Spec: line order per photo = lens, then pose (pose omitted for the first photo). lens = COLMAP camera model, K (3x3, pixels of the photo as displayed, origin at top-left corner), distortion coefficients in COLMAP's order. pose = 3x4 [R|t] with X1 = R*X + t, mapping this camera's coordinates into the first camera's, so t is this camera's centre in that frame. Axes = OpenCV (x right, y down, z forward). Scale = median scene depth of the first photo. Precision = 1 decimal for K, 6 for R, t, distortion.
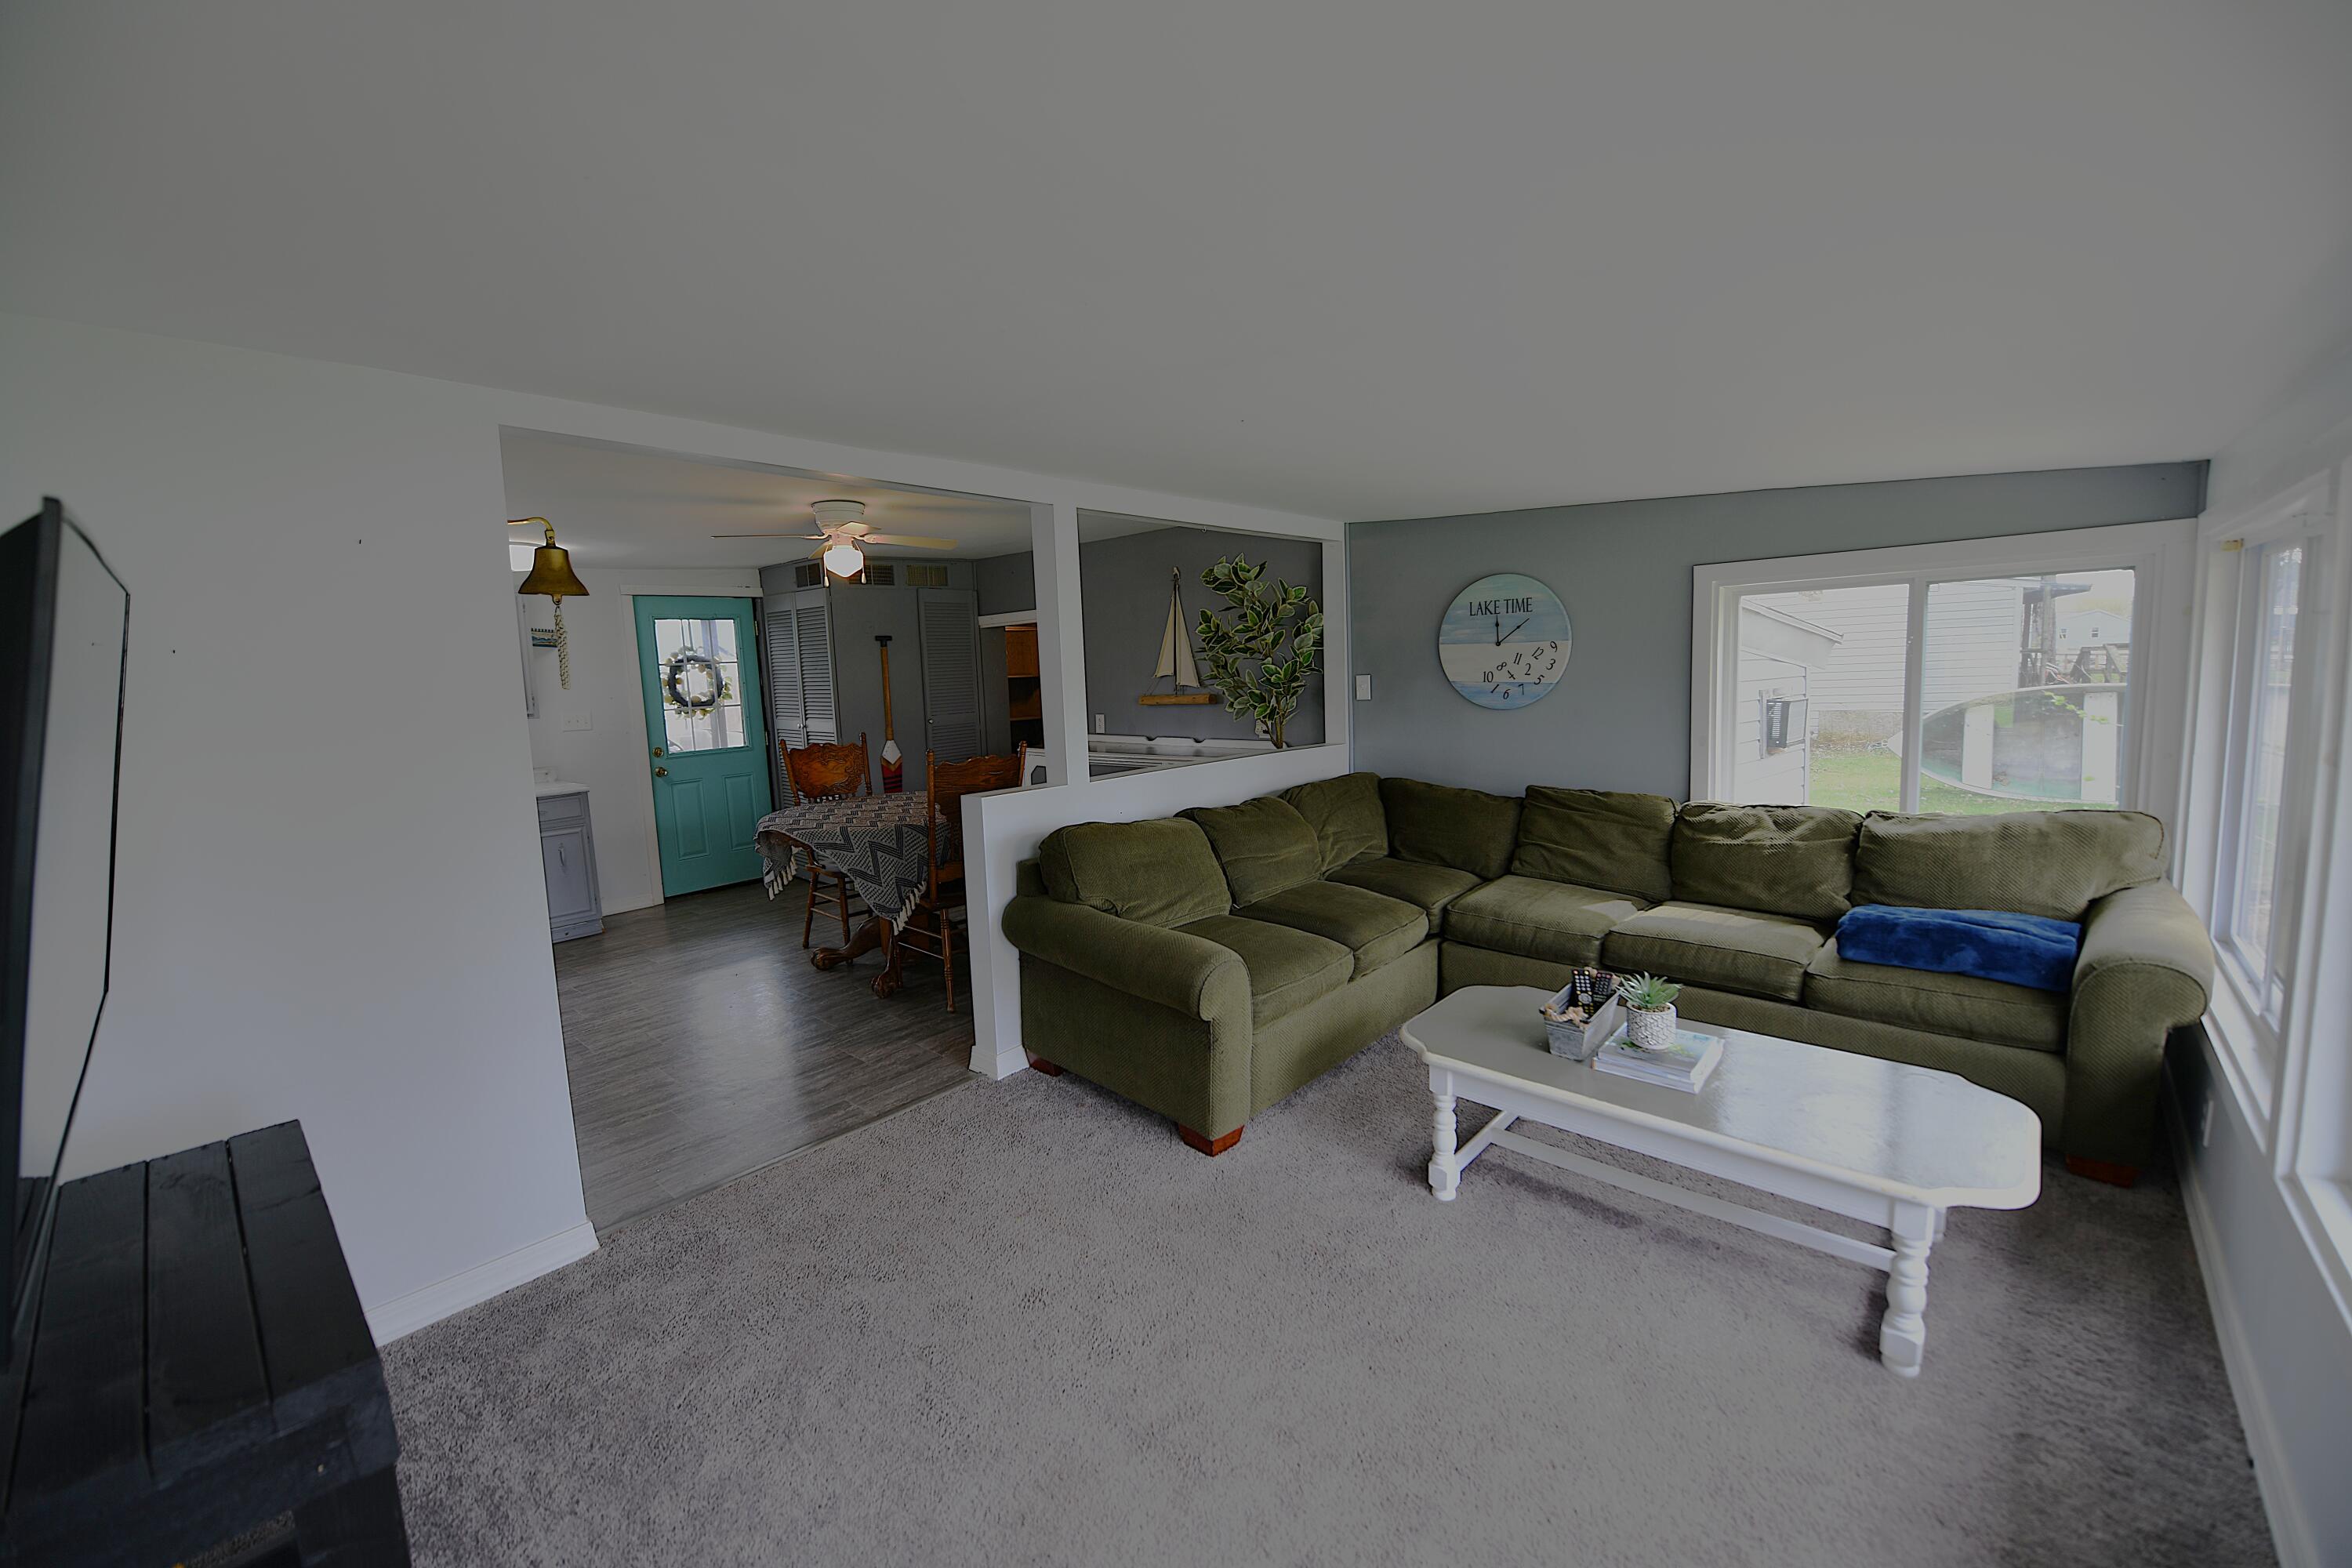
lens RADIAL K [[941.1, 0, 1169.6], [0, 941.1, 773.7], [0, 0, 1]] dist [-0.009067, -0.004841]
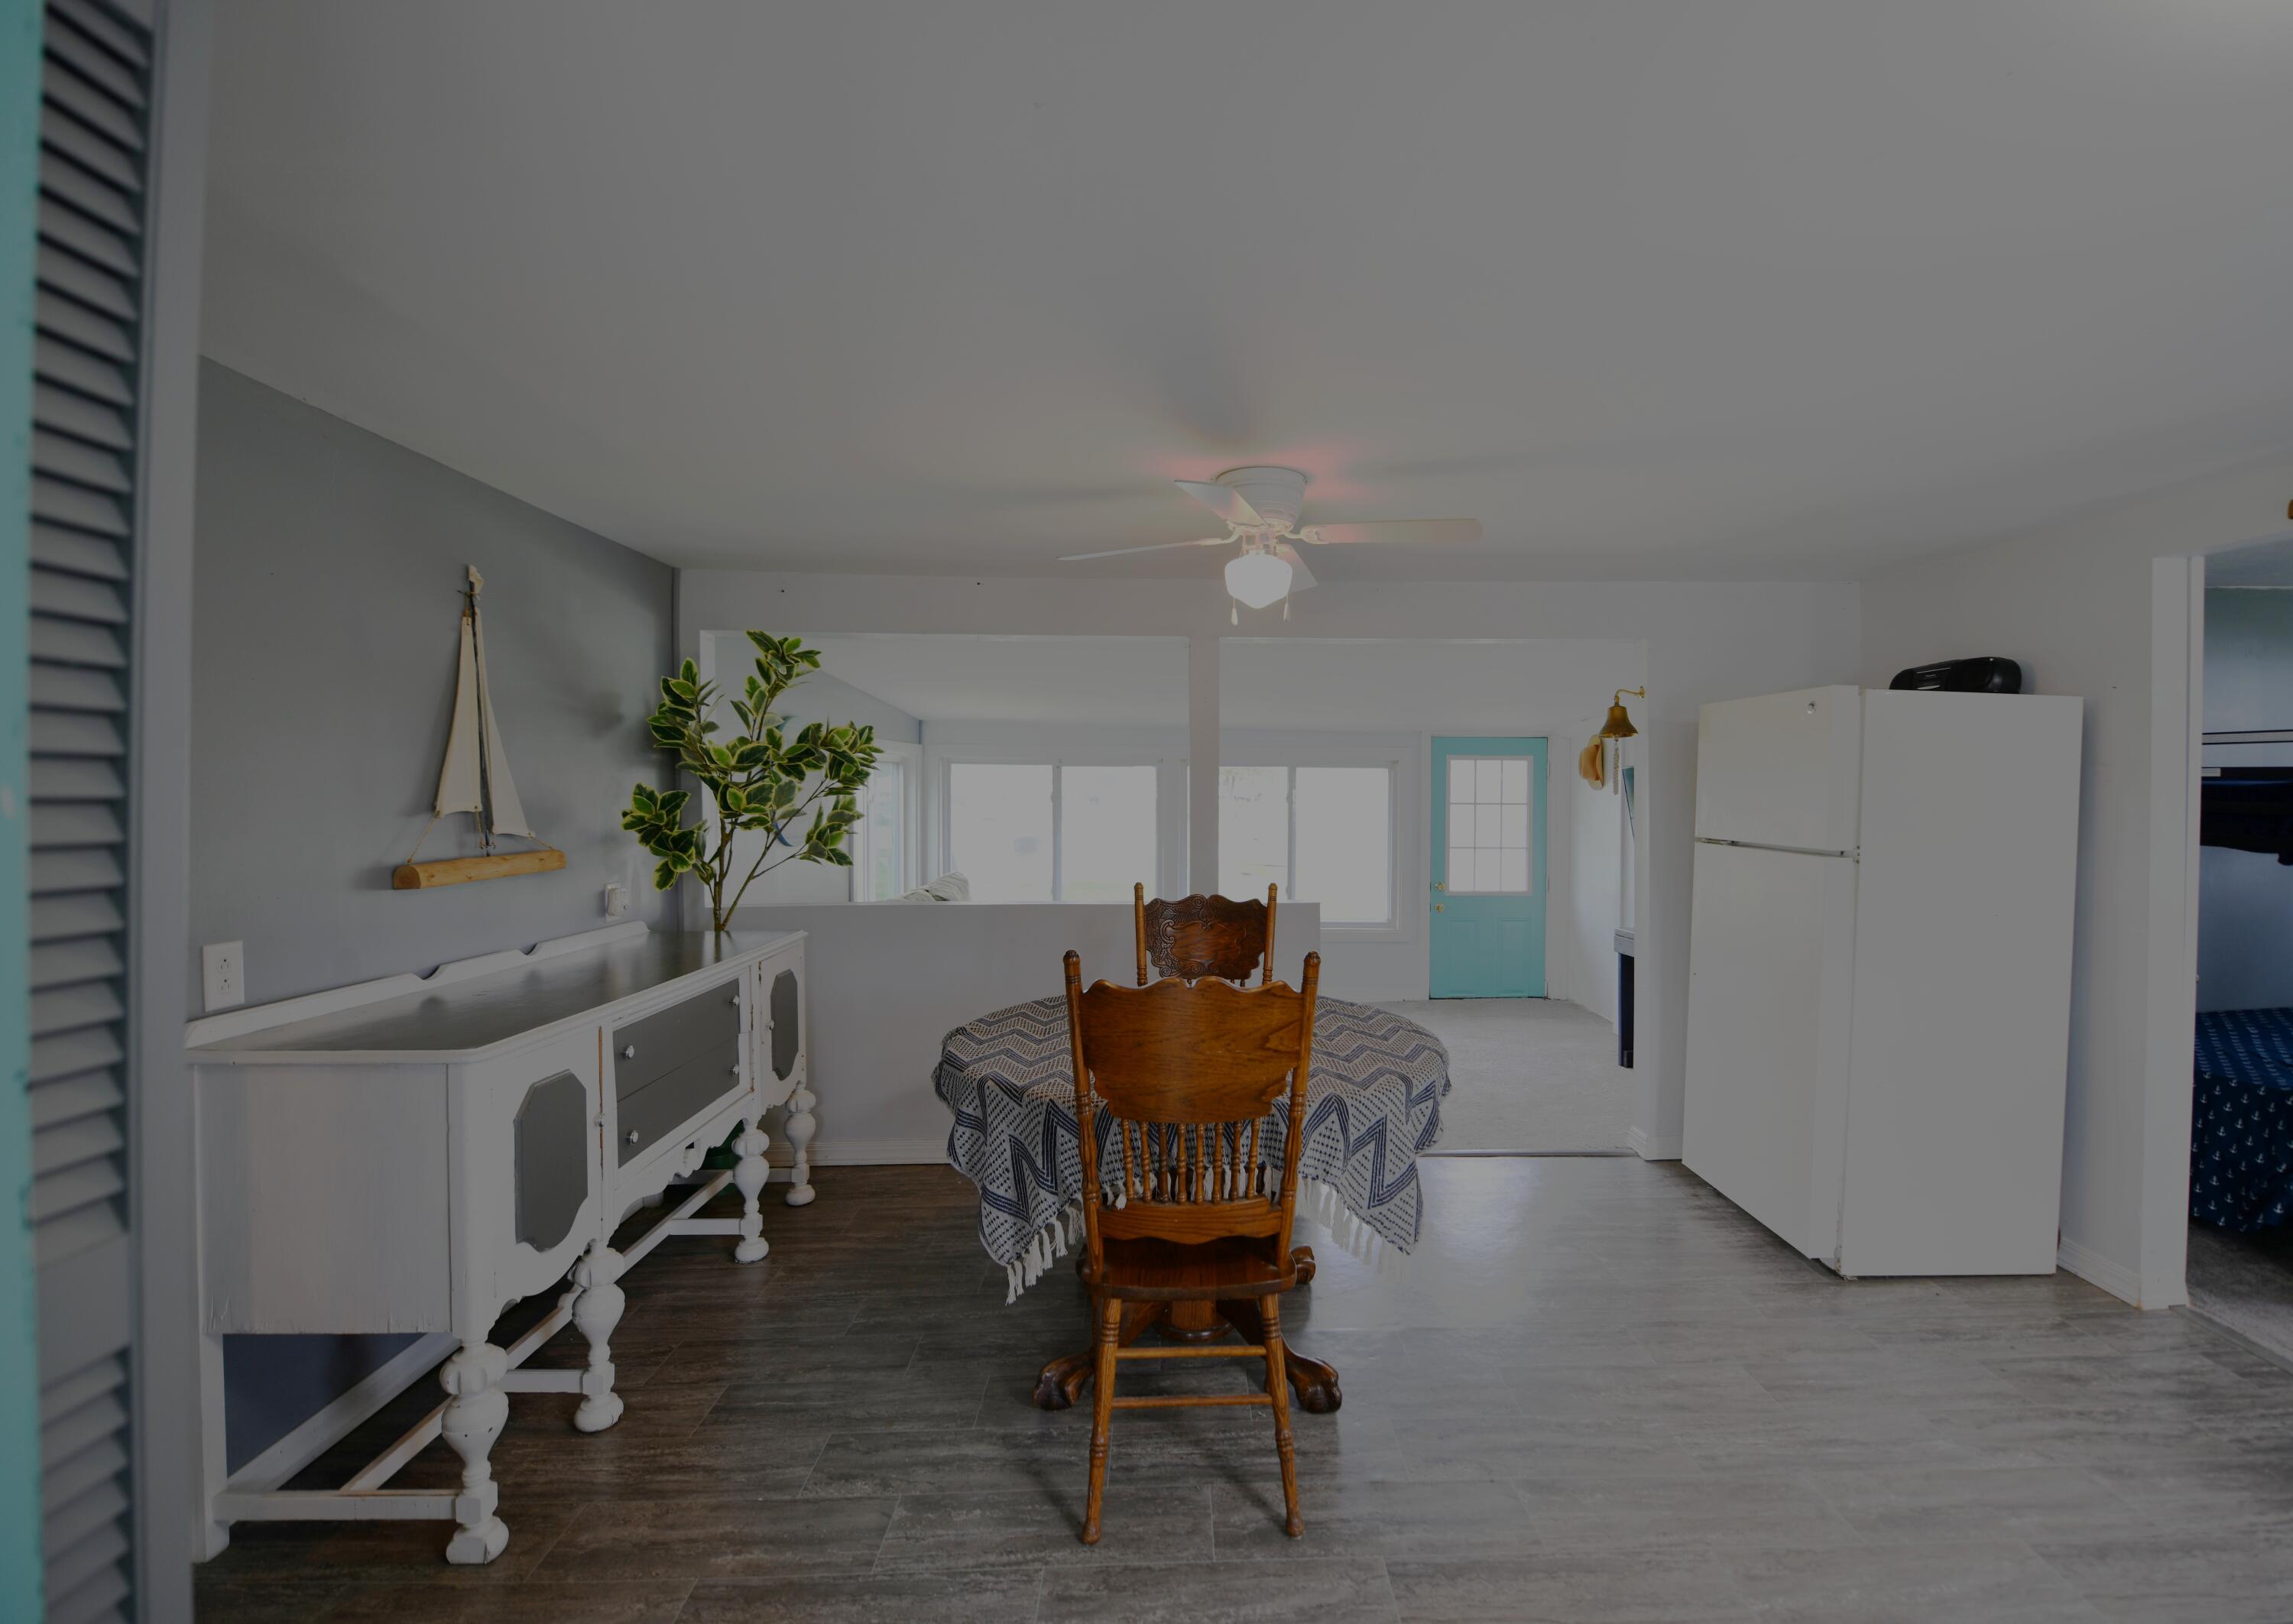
lens RADIAL K [[1003.3, 0, 1207.2], [0, 1003.3, 801.5], [0, 0, 1]] dist [-0.017020, -0.001511]
pose [[-0.699740, 0.030672, 0.713739, -0.554725], [0.103229, 0.992934, 0.058534, -0.101765], [-0.706900, 0.114637, -0.697962, 1.082798]]
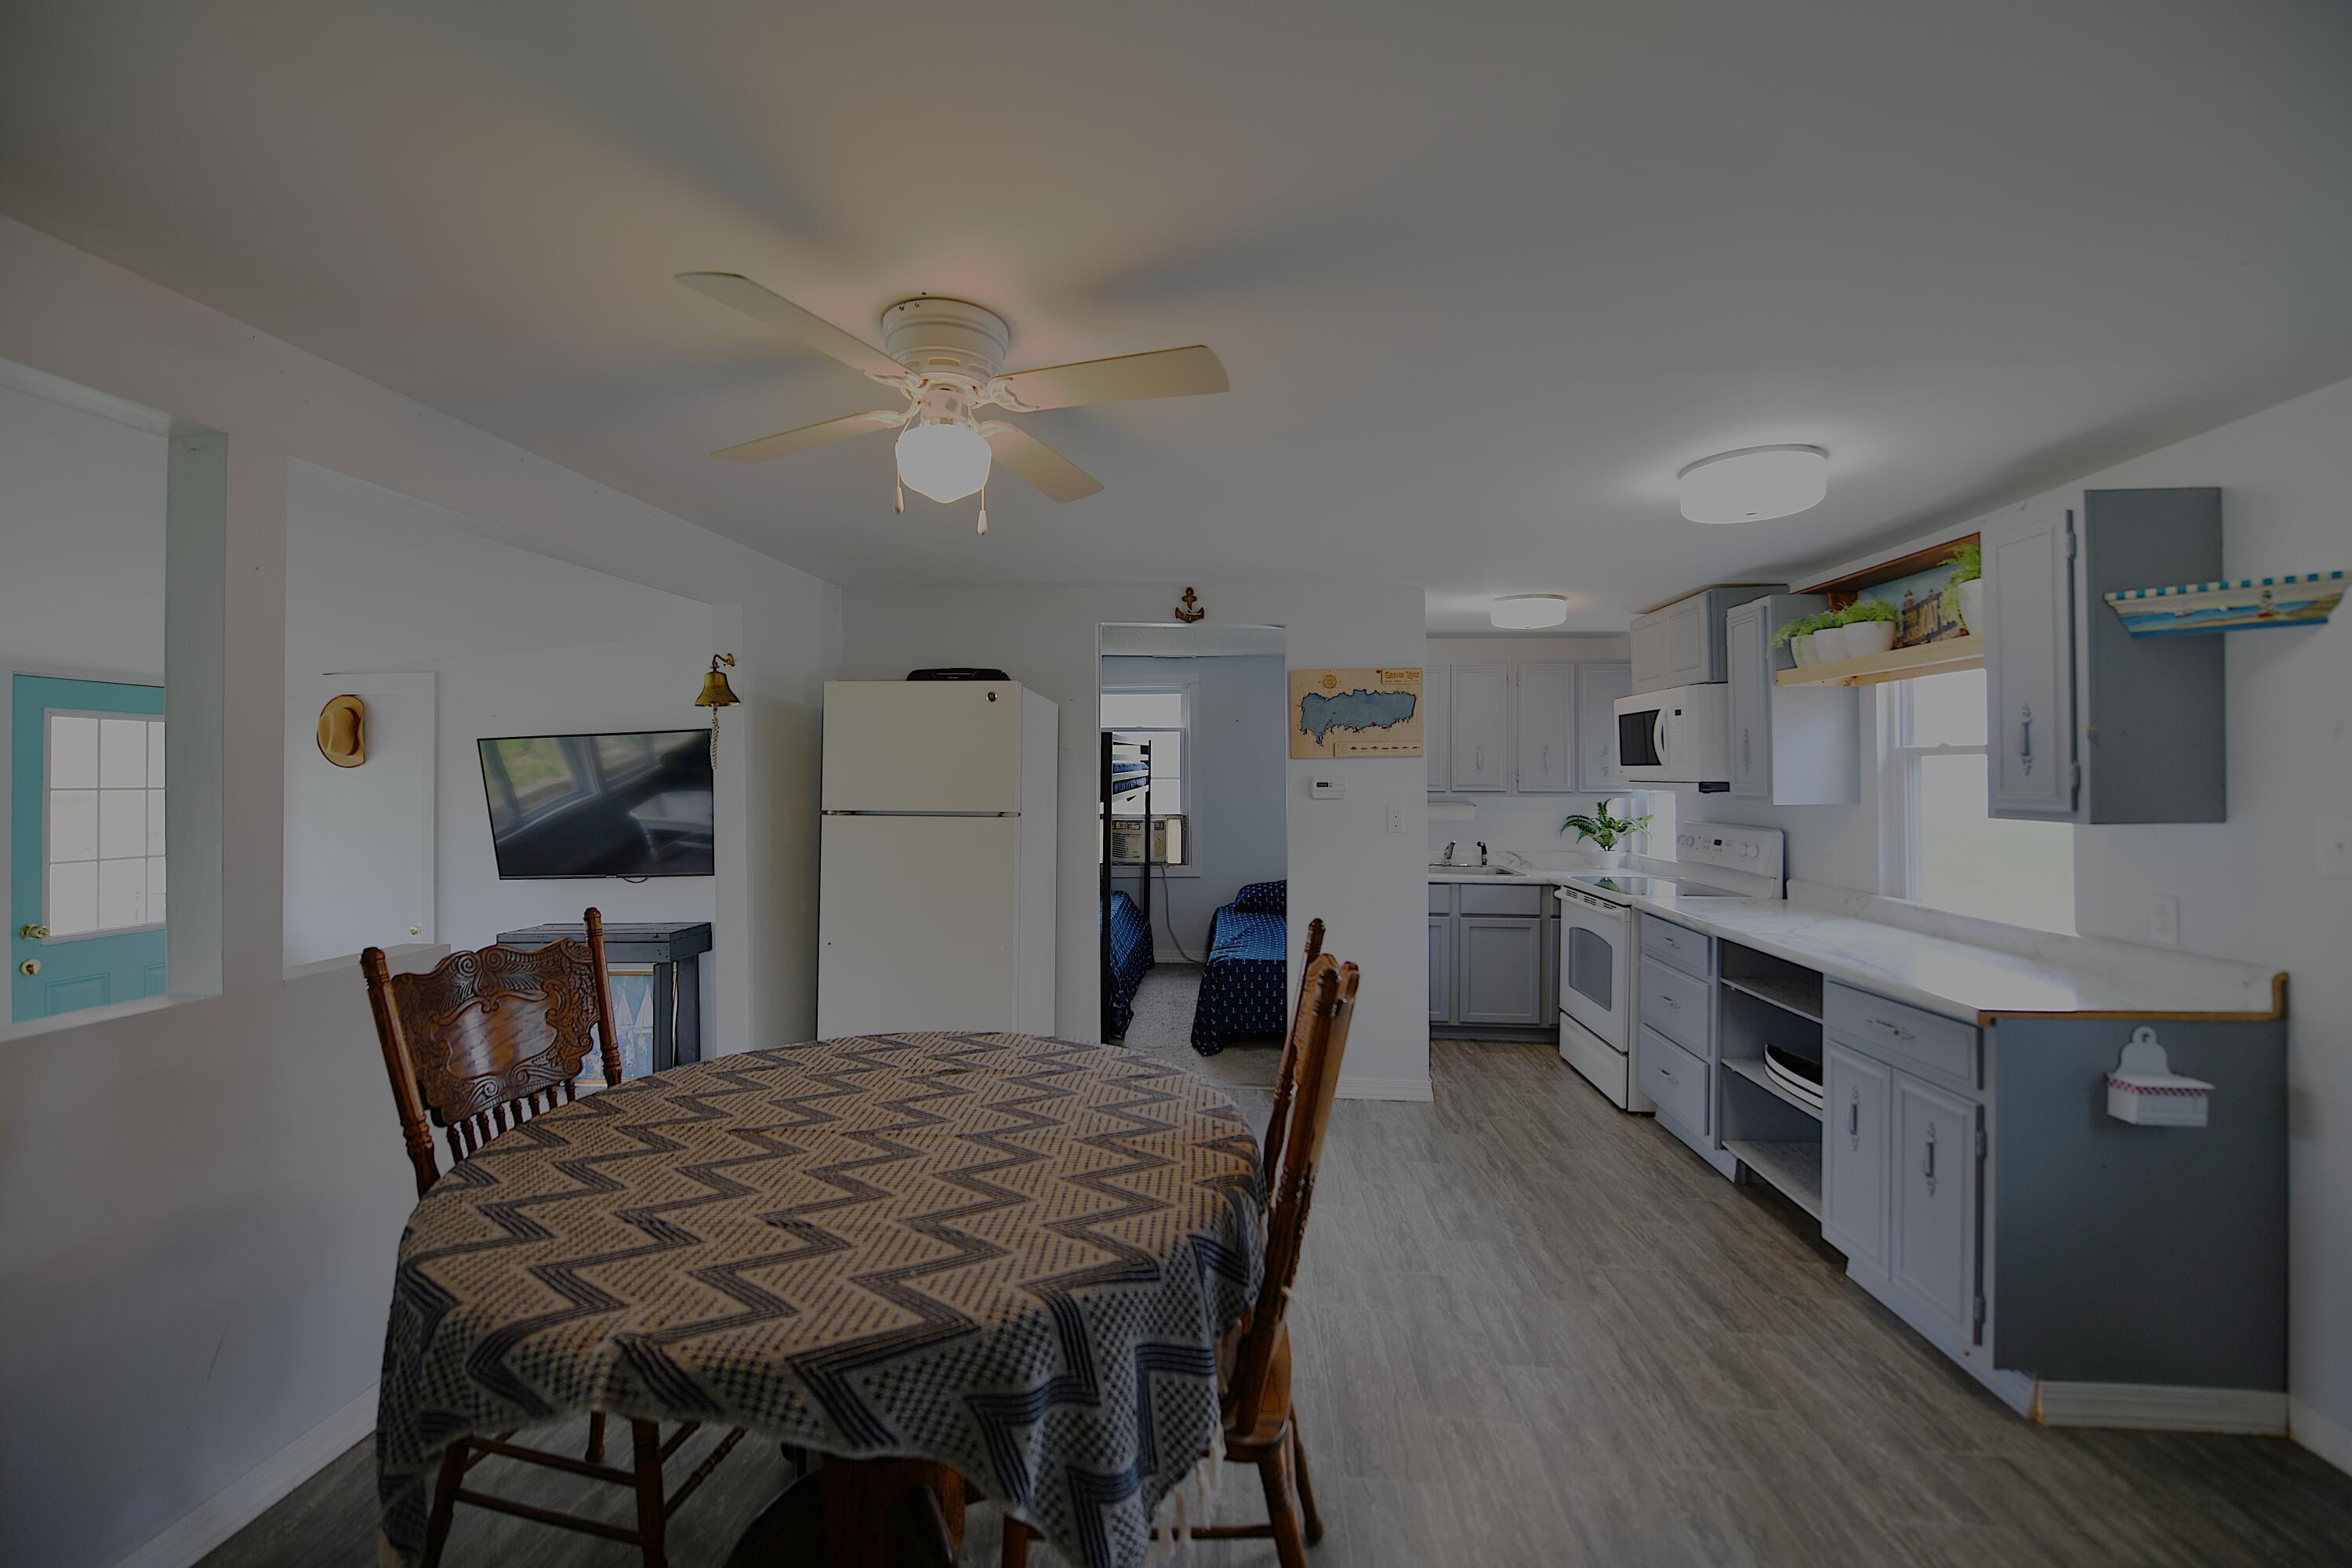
lens RADIAL K [[938.1, 0, 1167.9], [0, 938.1, 776.1], [0, 0, 1]] dist [-0.016407, -0.001738]
pose [[-0.793141, 0.040453, -0.607693, -0.132027], [-0.033268, 0.993424, 0.109551, -0.106109], [0.608128, 0.107106, -0.786580, 1.036083]]
